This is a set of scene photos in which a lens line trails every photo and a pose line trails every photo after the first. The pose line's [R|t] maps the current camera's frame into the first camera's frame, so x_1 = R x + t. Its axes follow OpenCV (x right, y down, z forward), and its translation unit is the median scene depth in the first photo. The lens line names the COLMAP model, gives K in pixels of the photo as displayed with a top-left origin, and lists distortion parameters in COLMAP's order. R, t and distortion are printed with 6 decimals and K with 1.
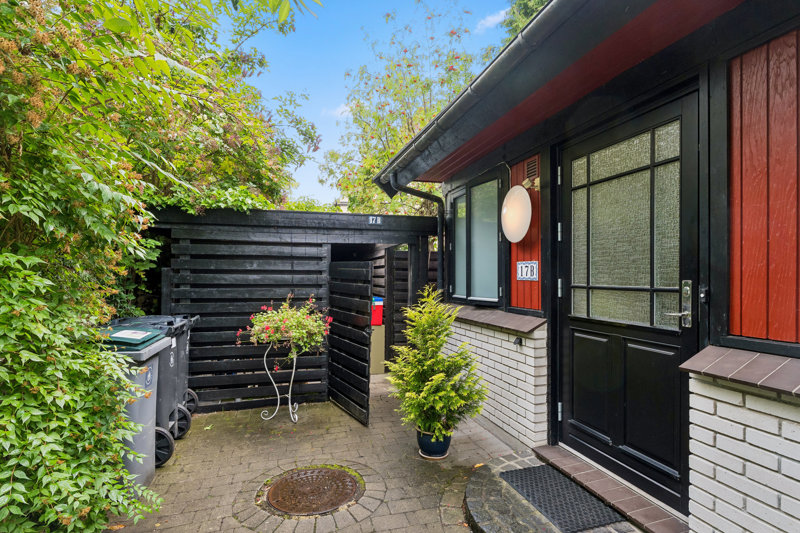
lens RADIAL K [[422.2, 0, 400.0], [0, 422.2, 266.5], [0, 0, 1]] dist [0.001805, 0.000505]
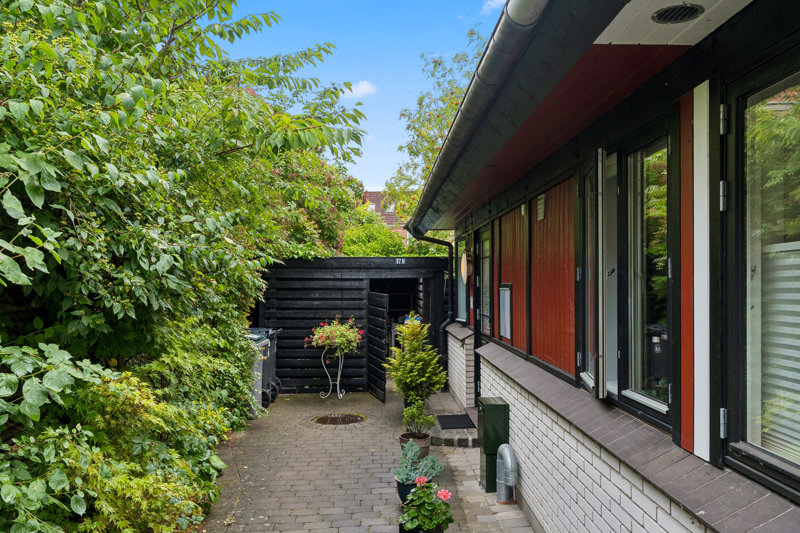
lens RADIAL K [[623.0, 0, 400.0], [0, 623.0, 266.5], [0, 0, 1]] dist [0.076950, -0.000068]
pose [[0.971003, -0.006007, -0.238991, 0.473635], [0.005368, 0.999980, -0.003328, -0.096523], [0.239006, 0.001948, 0.971016, -1.077447]]
